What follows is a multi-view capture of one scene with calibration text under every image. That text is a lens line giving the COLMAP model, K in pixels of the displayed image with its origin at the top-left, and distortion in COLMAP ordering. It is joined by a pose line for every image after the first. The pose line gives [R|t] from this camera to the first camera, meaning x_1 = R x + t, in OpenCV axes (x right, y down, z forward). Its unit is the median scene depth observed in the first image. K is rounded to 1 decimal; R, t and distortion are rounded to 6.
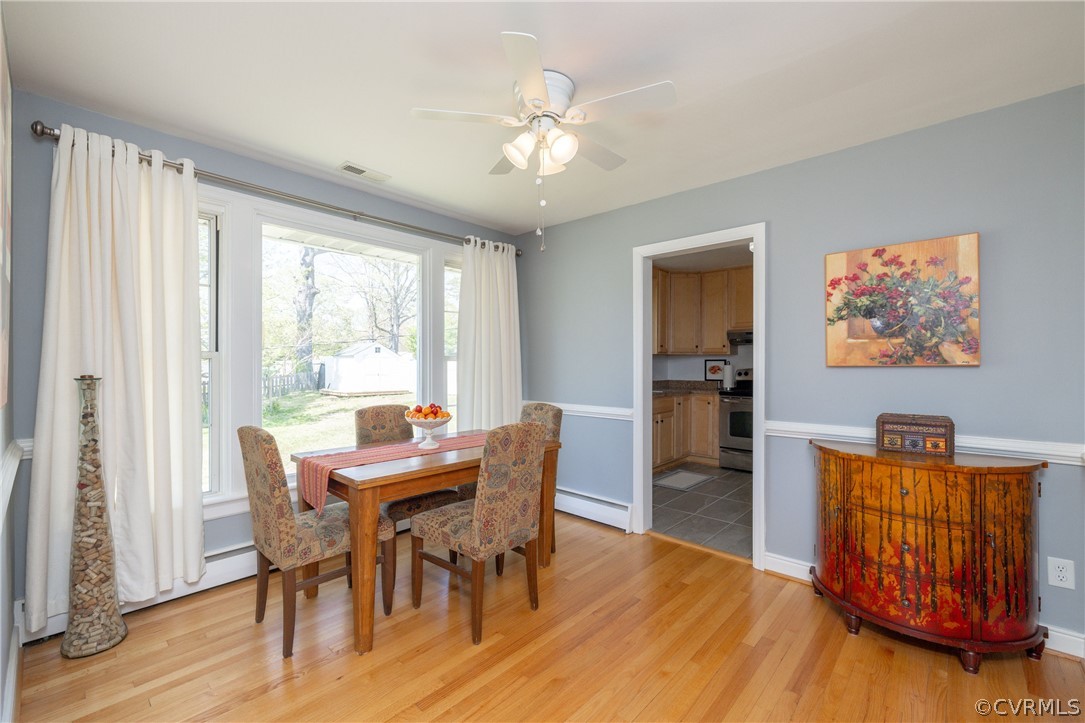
lens RADIAL K [[450.1, 0, 565.7], [0, 450.1, 361.2], [0, 0, 1]] dist [-0.000023, -0.000036]
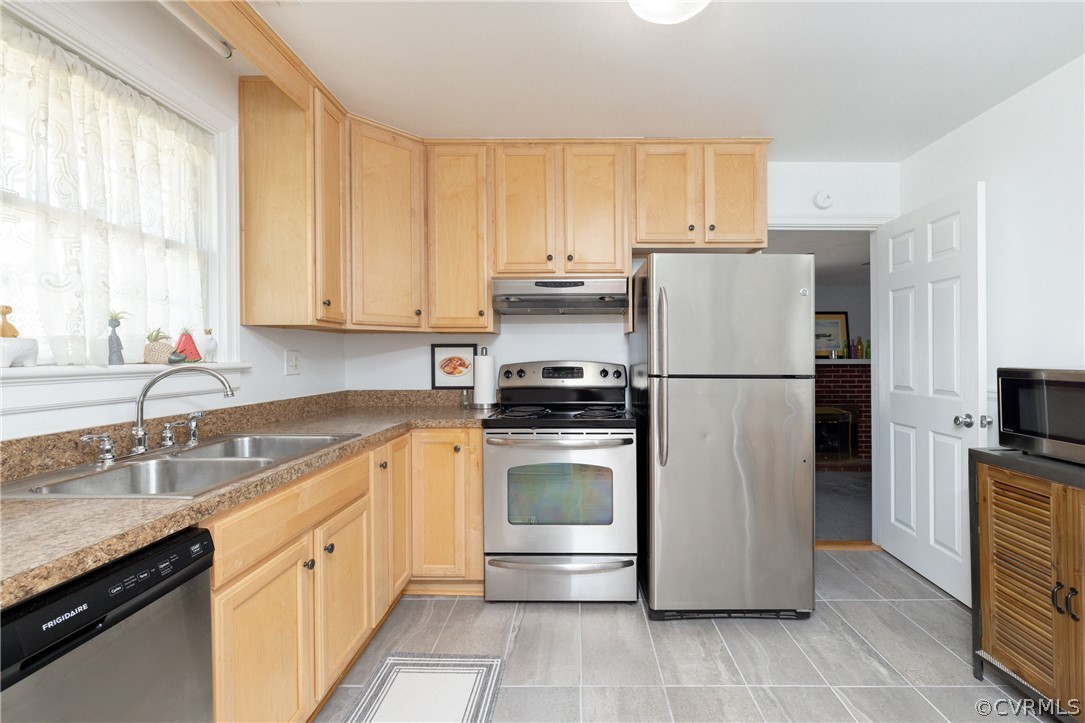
lens RADIAL K [[450.1, 0, 565.7], [0, 450.1, 361.2], [0, 0, 1]] dist [-0.000023, -0.000036]
pose [[0.767657, -0.008661, 0.640802, 0.124882], [0.000090, 0.999910, 0.013408, 0.008545], [-0.640861, -0.010235, 0.767589, 0.583570]]
